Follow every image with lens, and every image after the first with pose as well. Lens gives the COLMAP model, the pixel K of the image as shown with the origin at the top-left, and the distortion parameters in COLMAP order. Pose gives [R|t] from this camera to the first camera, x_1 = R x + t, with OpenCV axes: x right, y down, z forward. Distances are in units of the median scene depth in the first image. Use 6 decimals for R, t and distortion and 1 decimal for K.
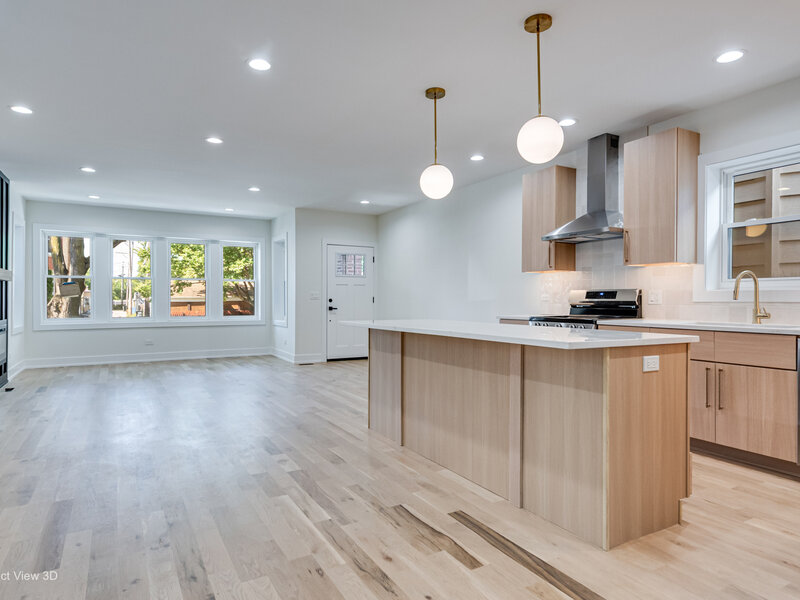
lens RADIAL K [[538.4, 0, 400.3], [0, 538.4, 299.0], [0, 0, 1]] dist [0.028252, -0.009684]
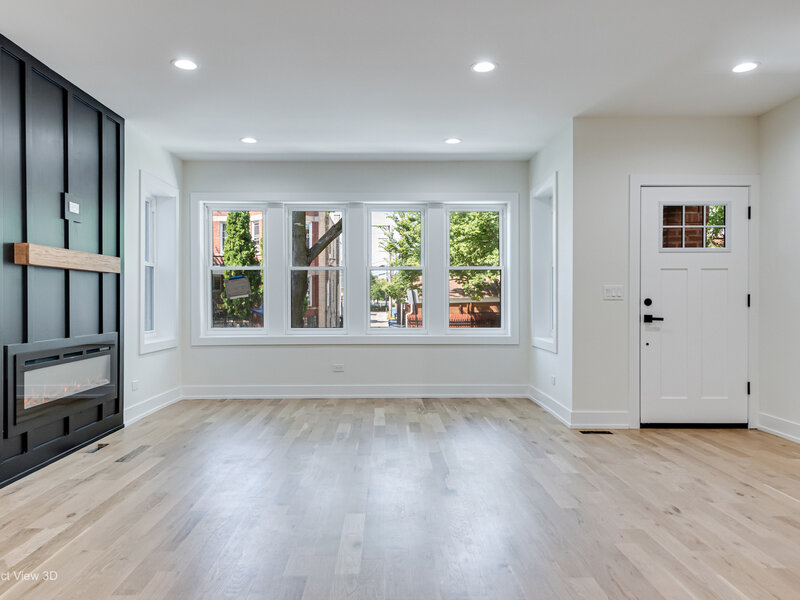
lens RADIAL K [[538.4, 0, 405.4], [0, 538.4, 303.3], [0, 0, 1]] dist [0.028252, -0.009684]
pose [[0.880095, -0.000028, -0.474798, -0.089261], [0.003779, 0.999969, 0.006945, -0.000401], [0.474783, -0.007907, 0.880067, 0.464248]]
